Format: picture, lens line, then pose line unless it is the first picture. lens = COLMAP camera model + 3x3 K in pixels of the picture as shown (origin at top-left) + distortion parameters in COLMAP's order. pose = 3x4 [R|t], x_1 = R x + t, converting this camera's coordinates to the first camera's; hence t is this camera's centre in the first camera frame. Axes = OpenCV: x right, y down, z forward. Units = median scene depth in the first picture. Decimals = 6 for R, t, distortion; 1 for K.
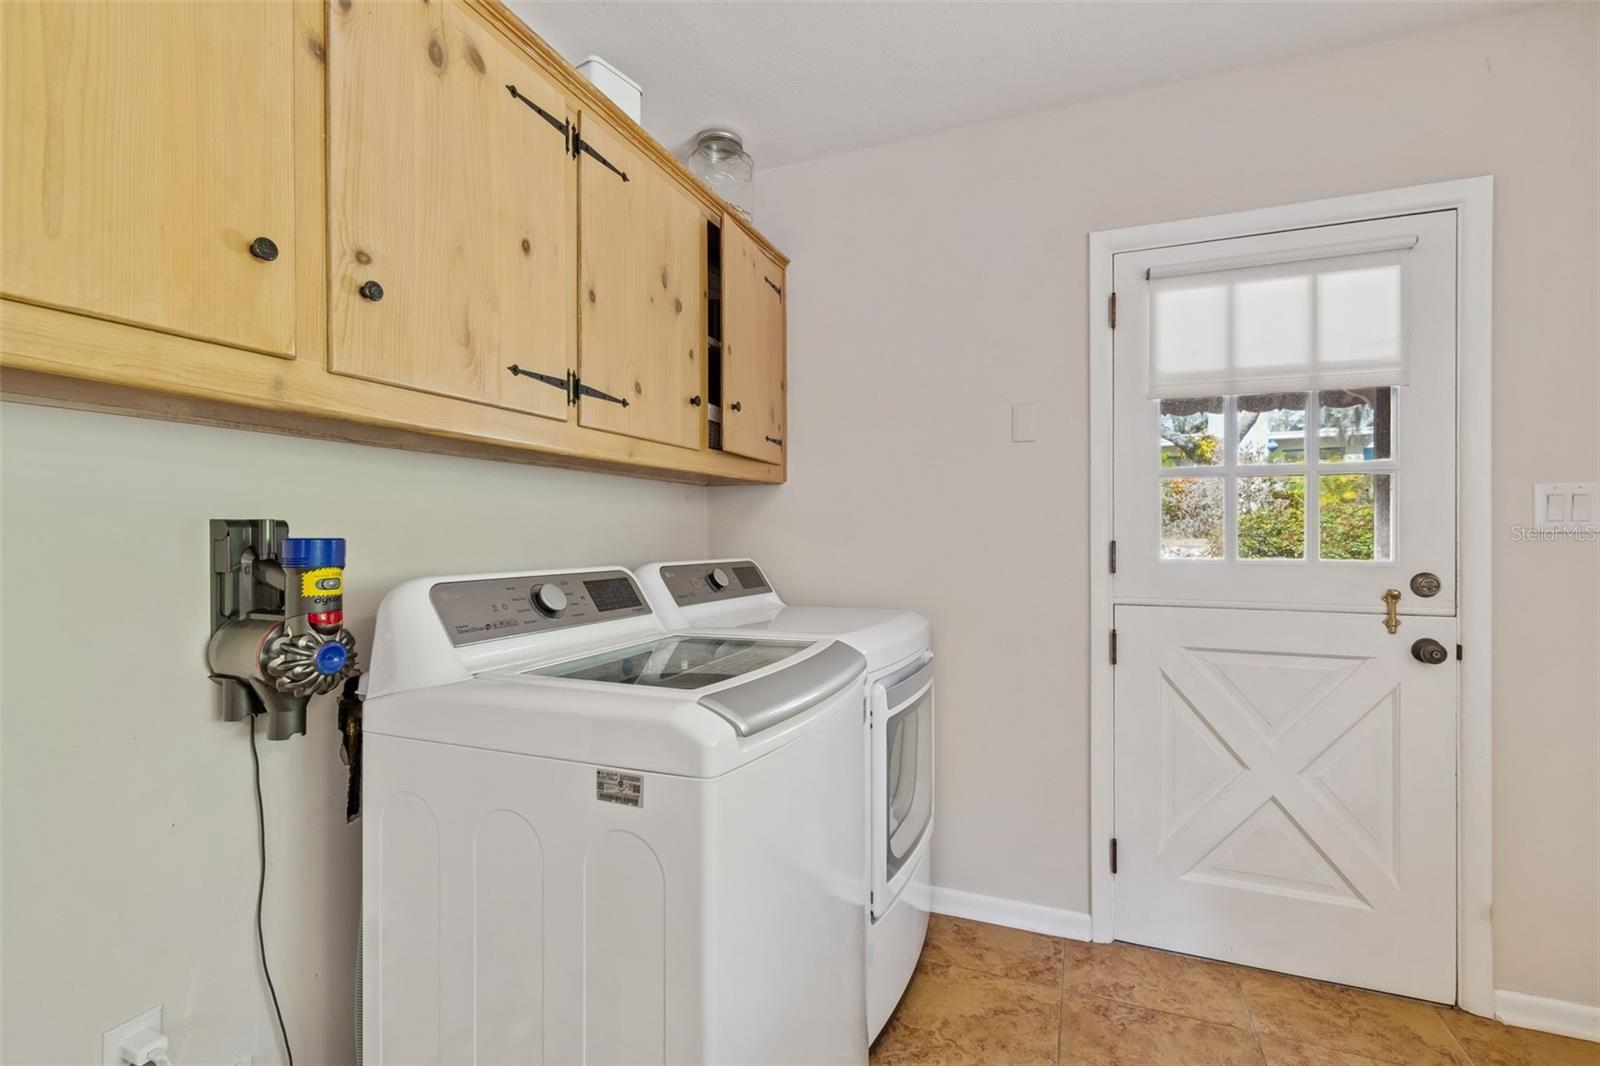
lens RADIAL K [[713.9, 0, 811.2], [0, 713.9, 534.6], [0, 0, 1]] dist [0.001365, -0.000390]
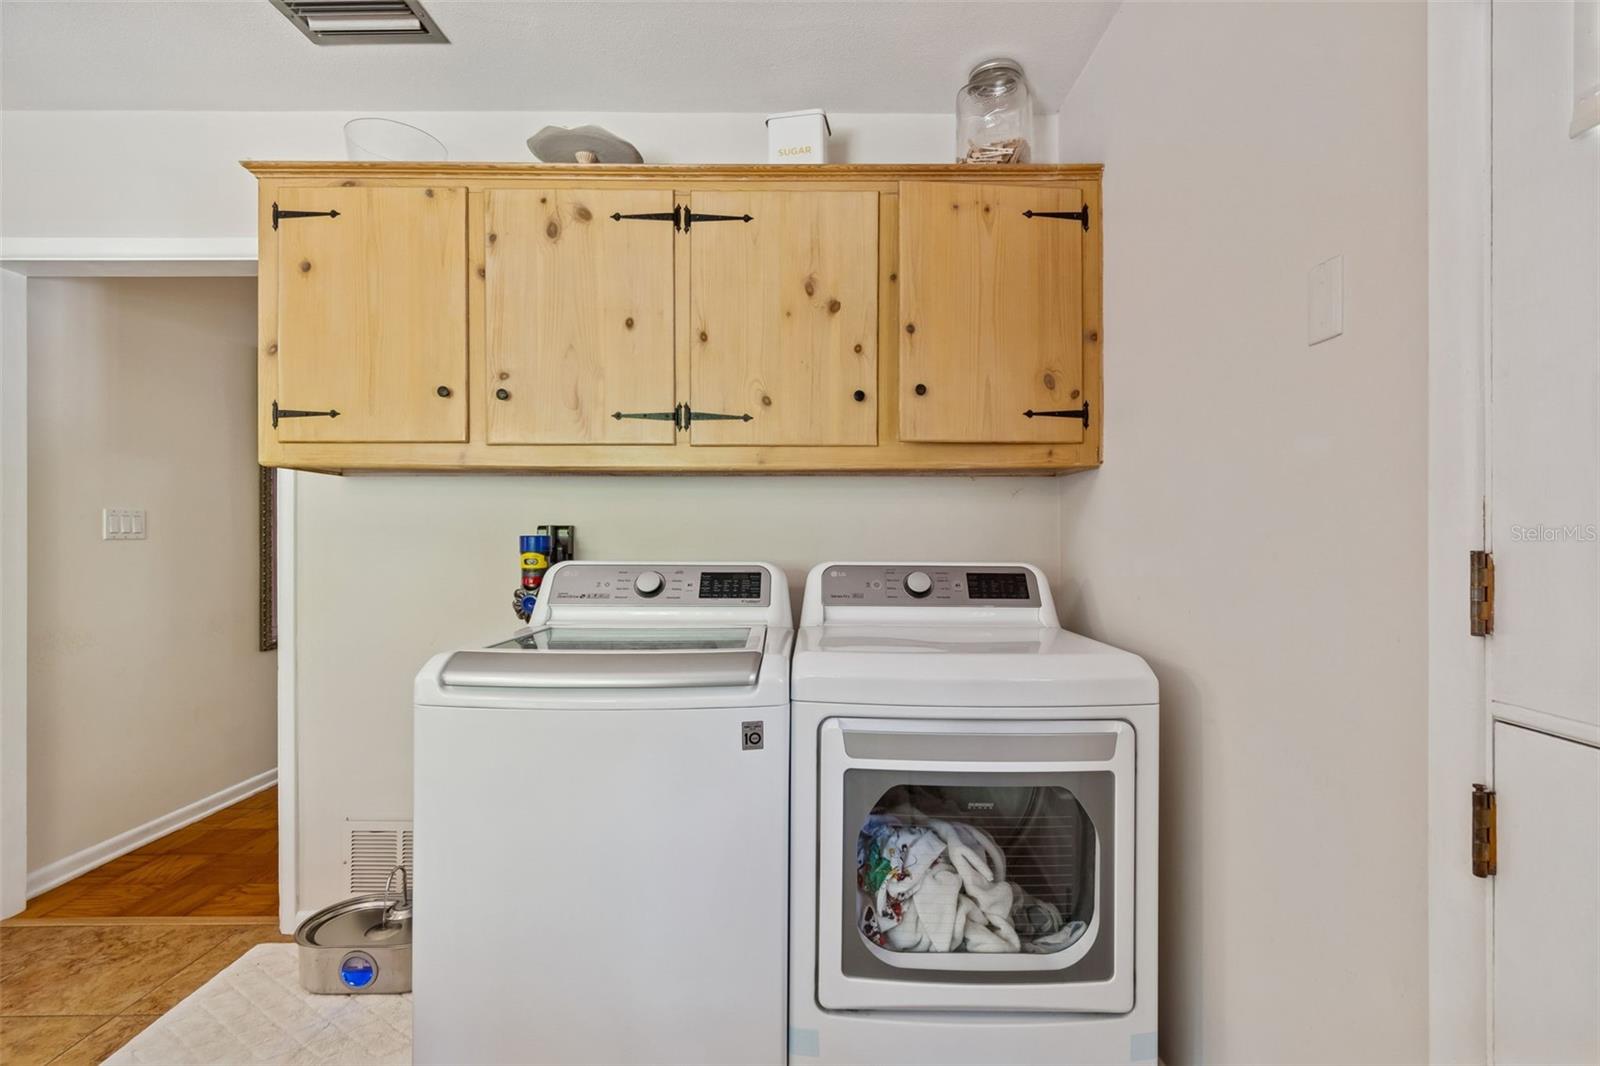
lens RADIAL K [[713.9, 0, 811.2], [0, 713.9, 534.6], [0, 0, 1]] dist [0.001365, -0.000390]
pose [[0.373558, 0.001045, -0.927606, 0.906106], [-0.002599, 0.999997, 0.000080, 0.000717], [0.927603, 0.002381, 0.373559, 0.736438]]
